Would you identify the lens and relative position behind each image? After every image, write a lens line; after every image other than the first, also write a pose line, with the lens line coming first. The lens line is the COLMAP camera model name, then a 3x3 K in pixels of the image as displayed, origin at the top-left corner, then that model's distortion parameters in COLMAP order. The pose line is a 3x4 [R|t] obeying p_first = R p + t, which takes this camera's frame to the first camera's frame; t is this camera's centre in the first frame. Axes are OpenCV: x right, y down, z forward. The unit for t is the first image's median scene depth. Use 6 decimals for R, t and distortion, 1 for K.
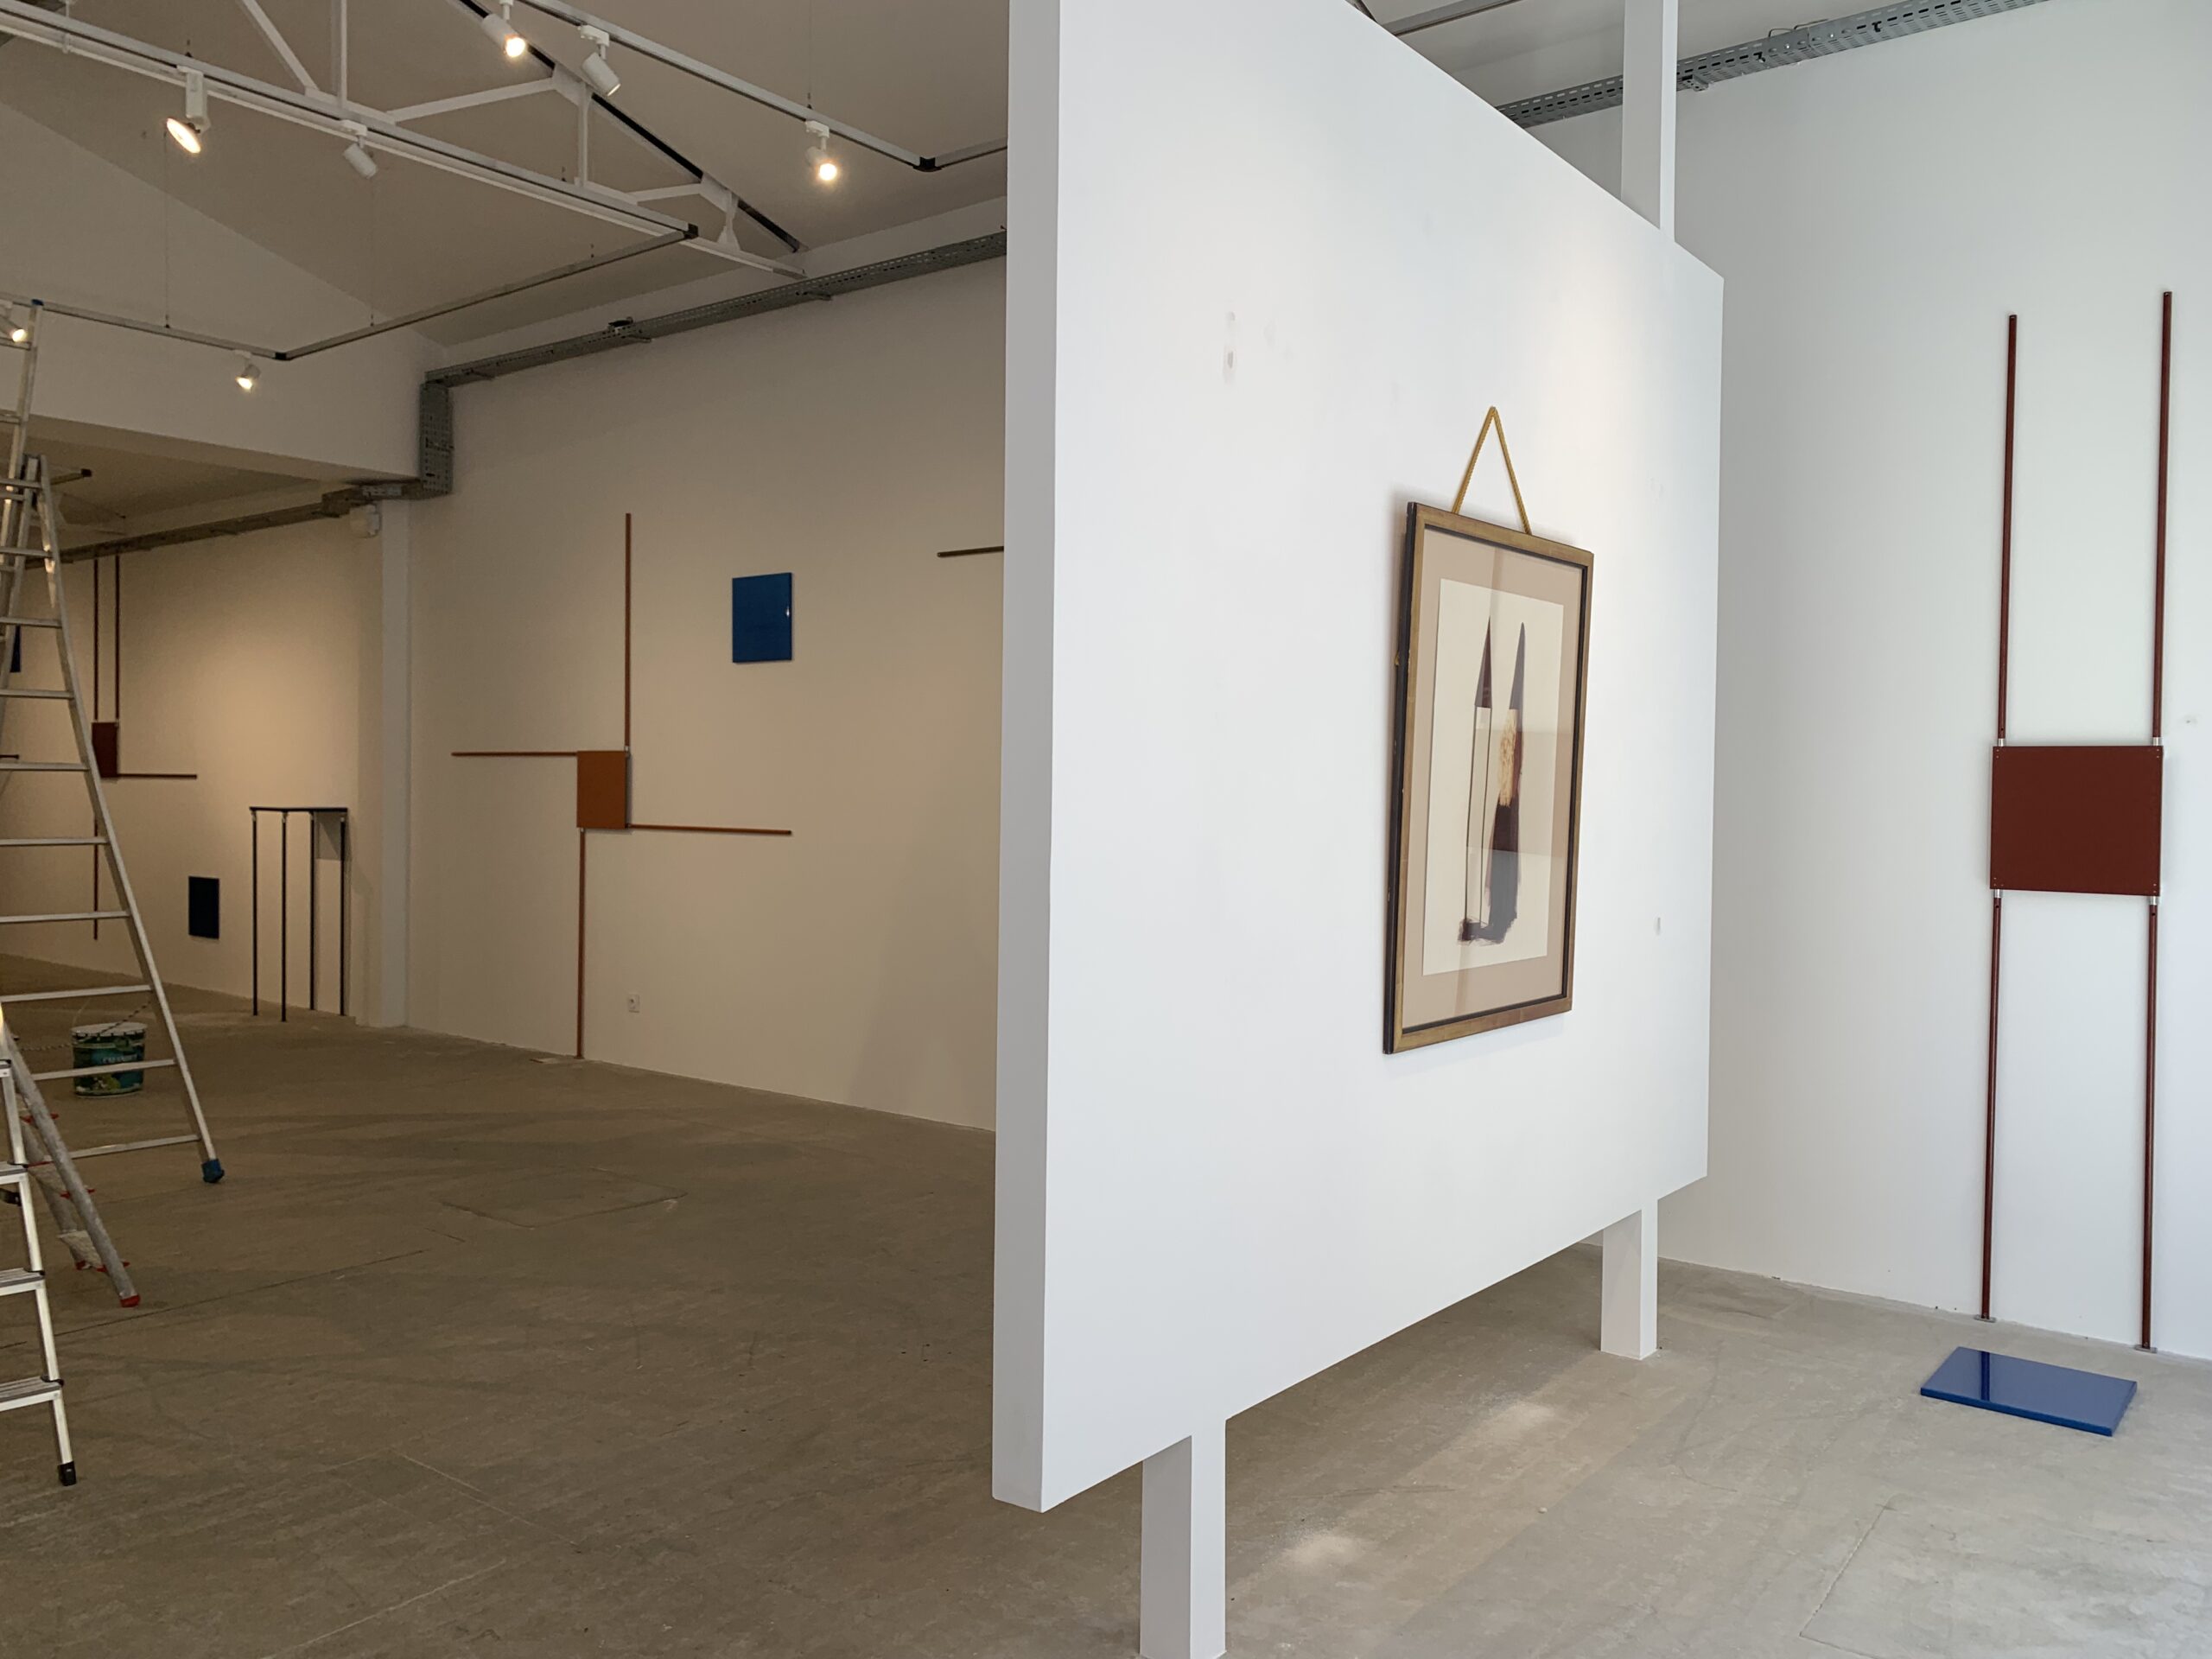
lens RADIAL K [[1700.6, 0, 1093.5], [0, 1700.6, 797.9], [0, 0, 1]] dist [0.006314, 0.001694]
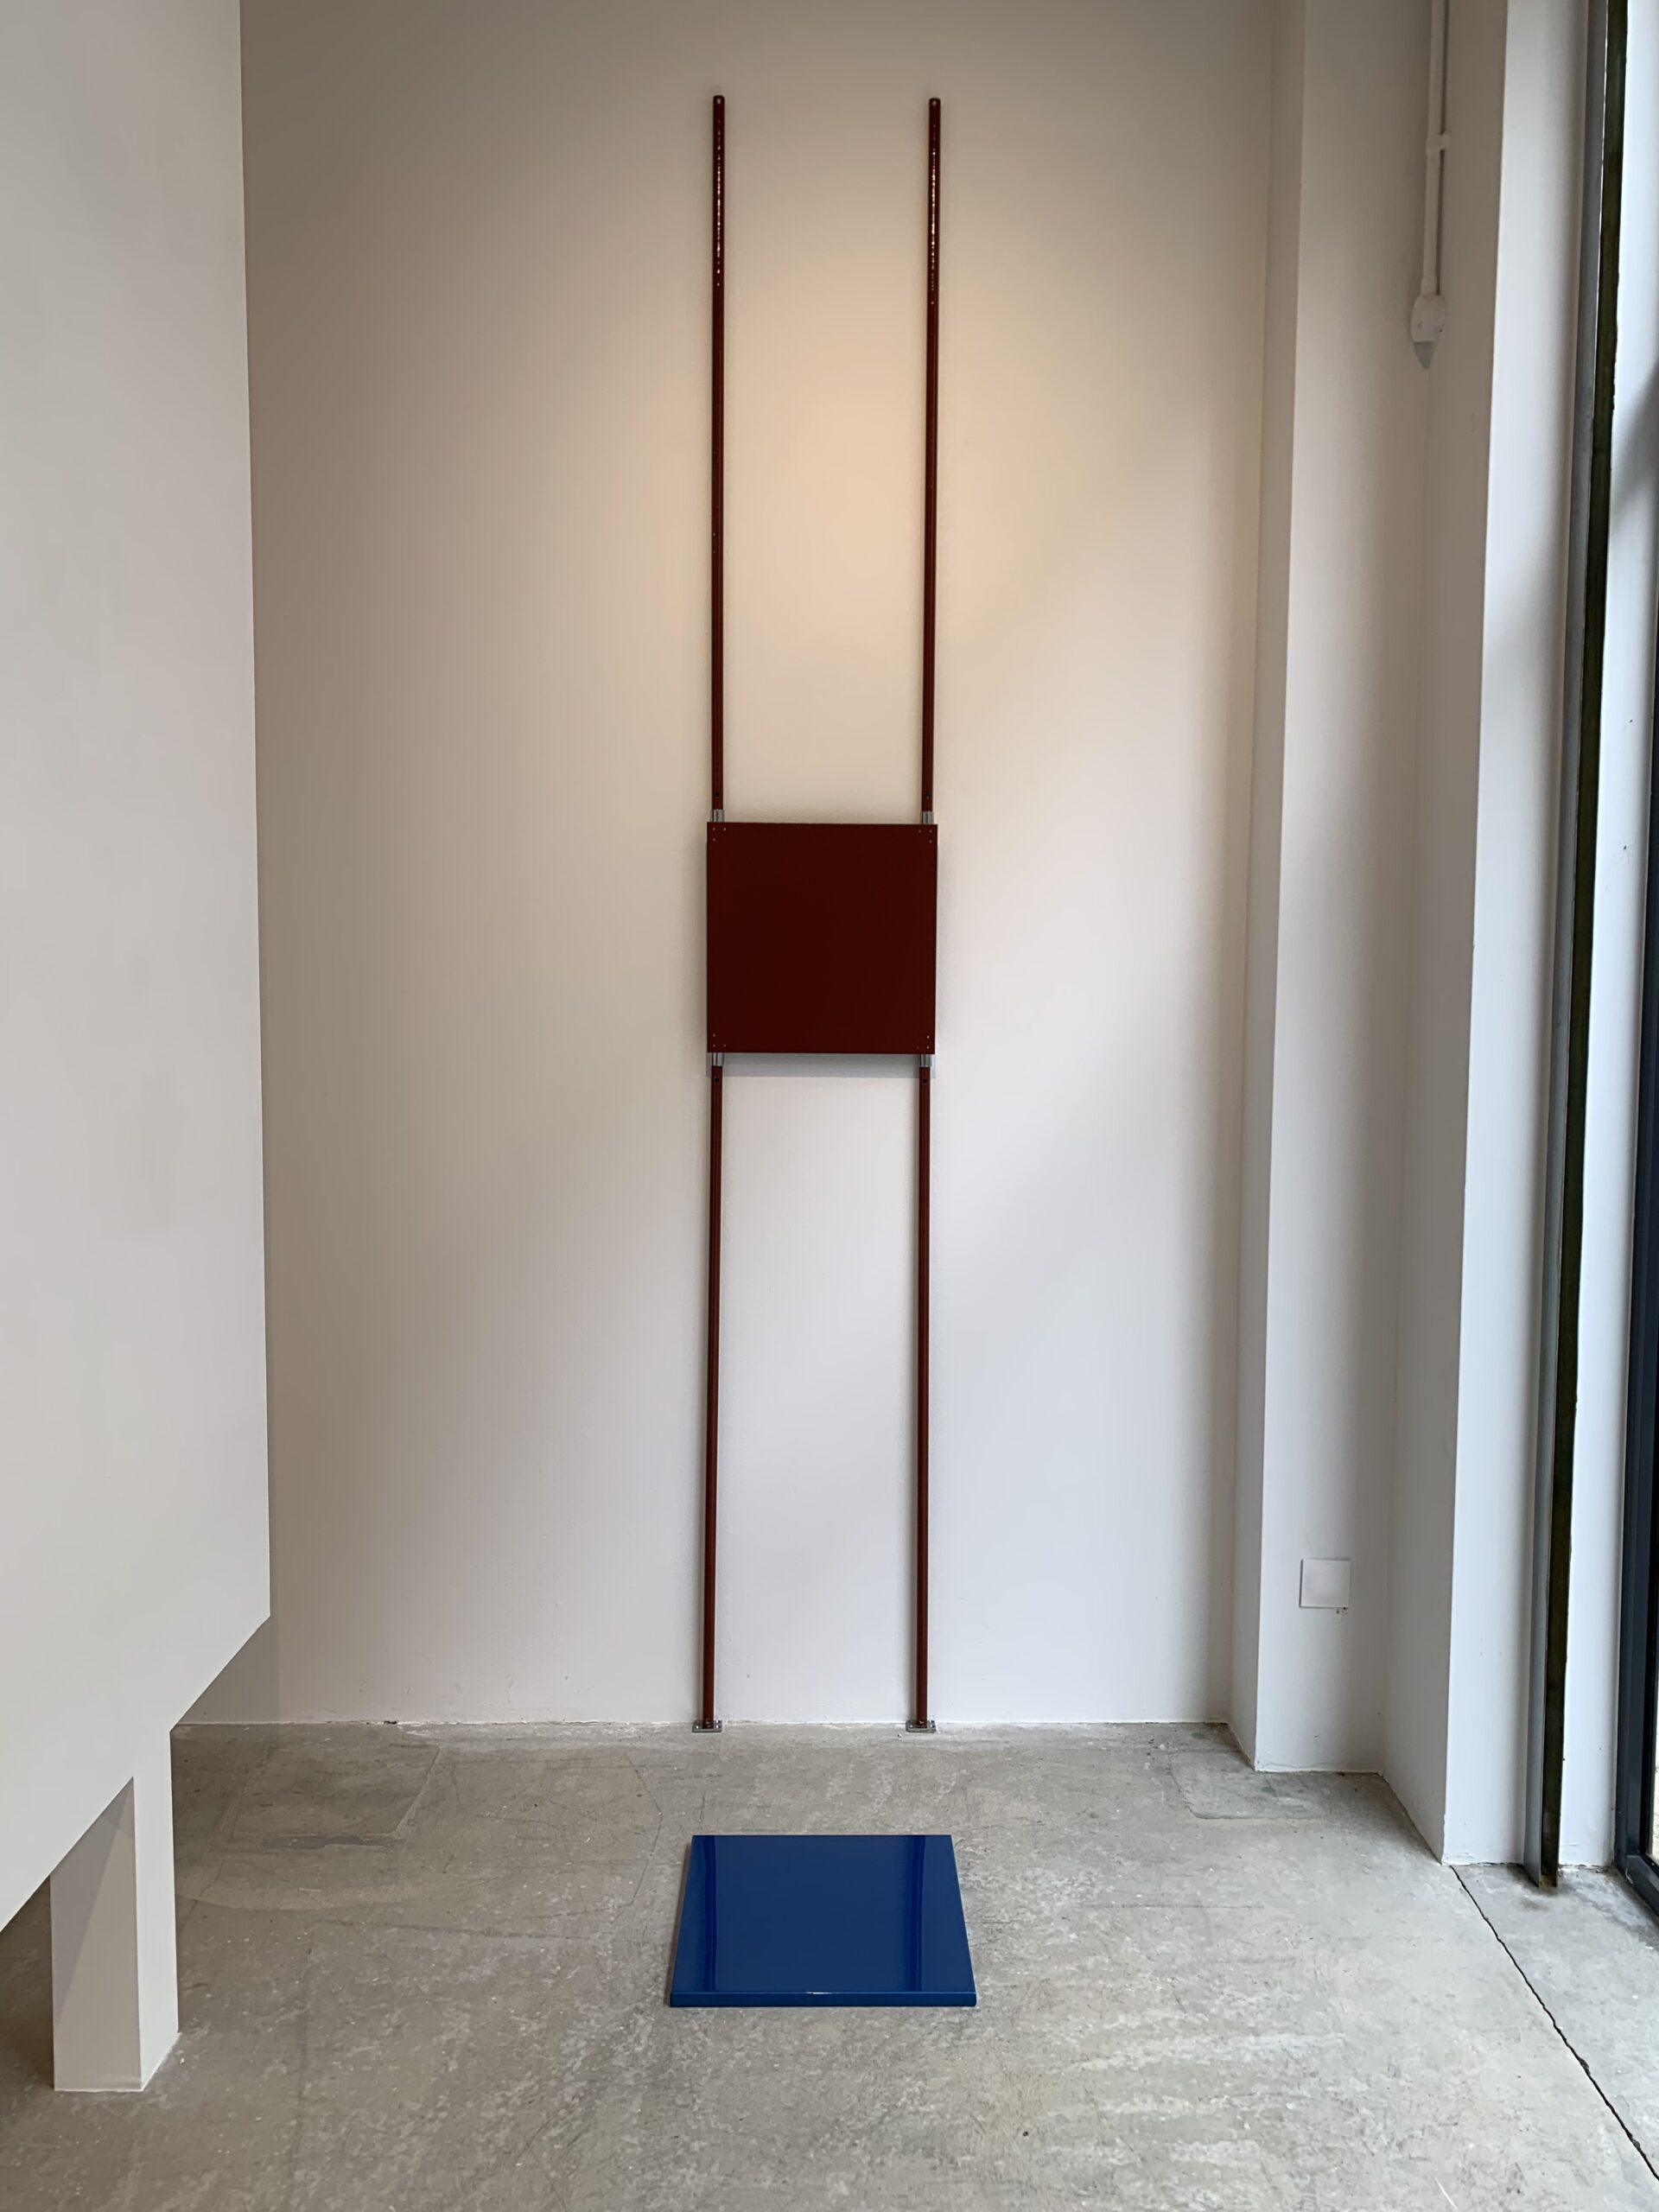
lens RADIAL K [[1700.6, 0, 835.2], [0, 1700.6, 1076.9], [0, 0, 1]] dist [0.006314, 0.001694]
pose [[0.780889, -0.050734, 0.622606, 0.184034], [0.010734, 0.997639, 0.067831, 0.021198], [-0.624577, -0.046286, 0.779590, 0.507075]]
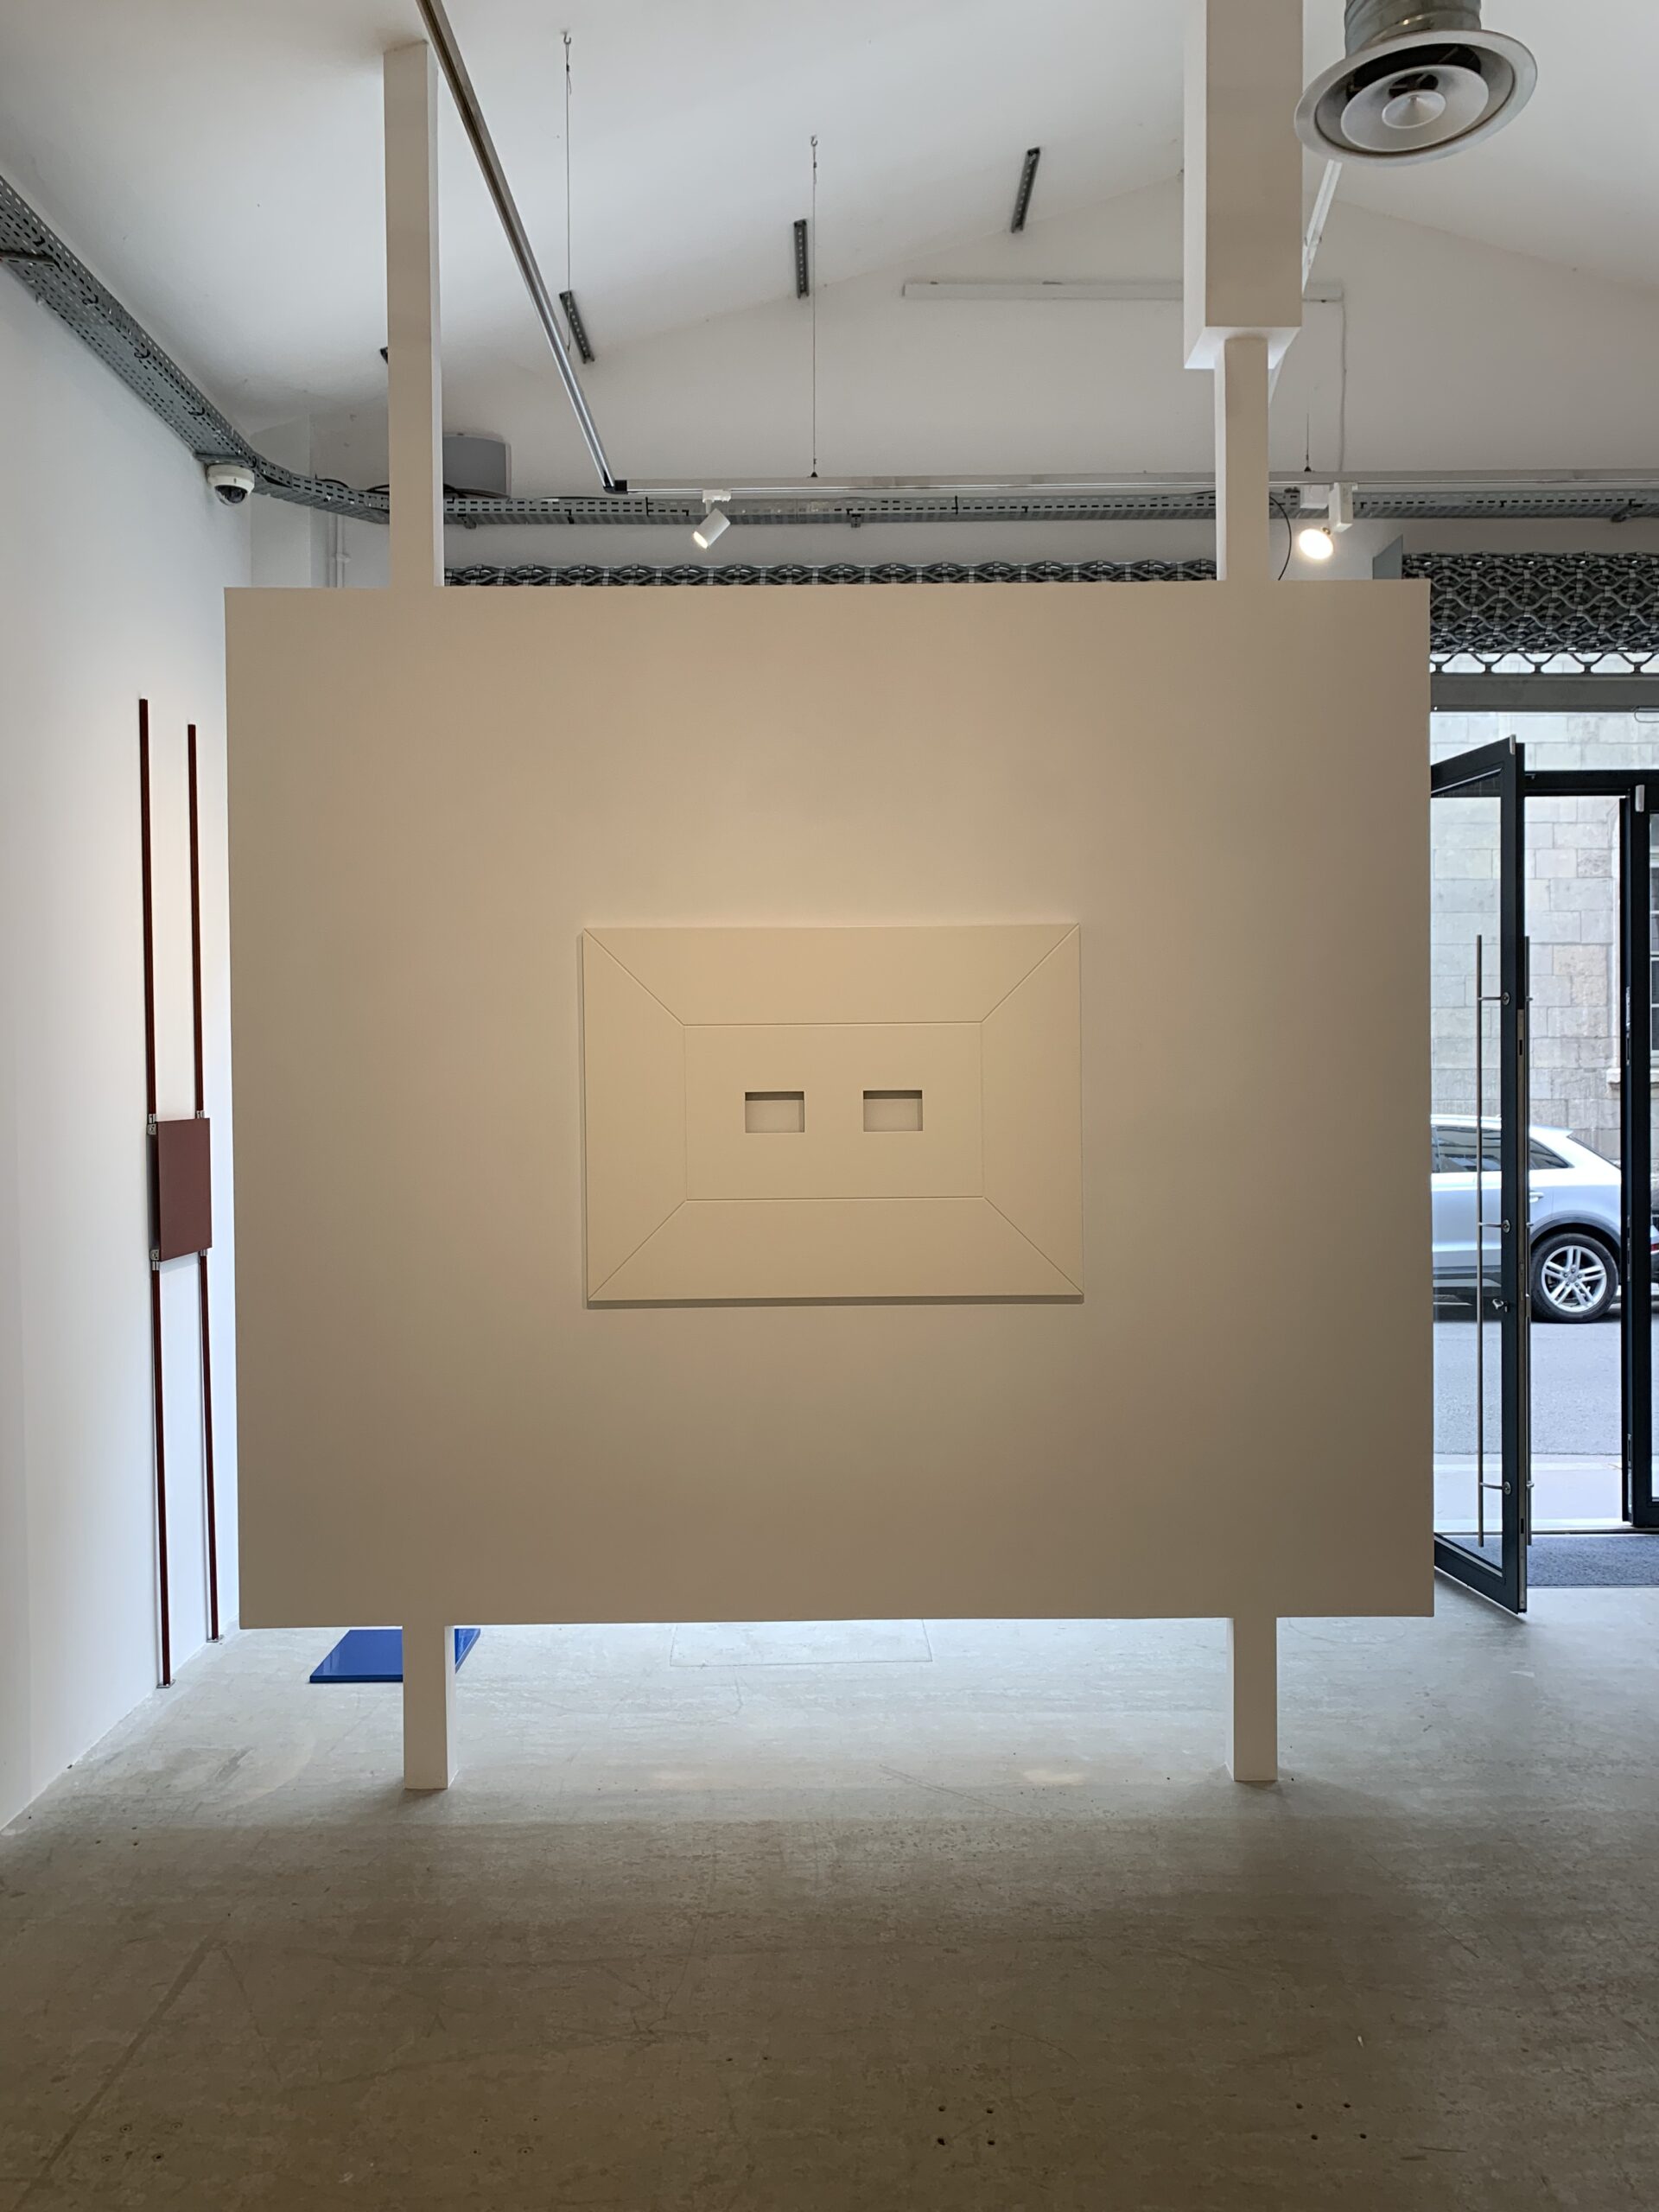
lens RADIAL K [[1690.7, 0, 847.7], [0, 1690.7, 1102.5], [0, 0, 1]] dist [0.009835, -0.002398]
pose [[-0.620351, -0.020069, 0.784067, -0.541477], [0.011082, 0.999349, 0.034347, -0.076387], [-0.784246, 0.029997, -0.619724, 1.356565]]
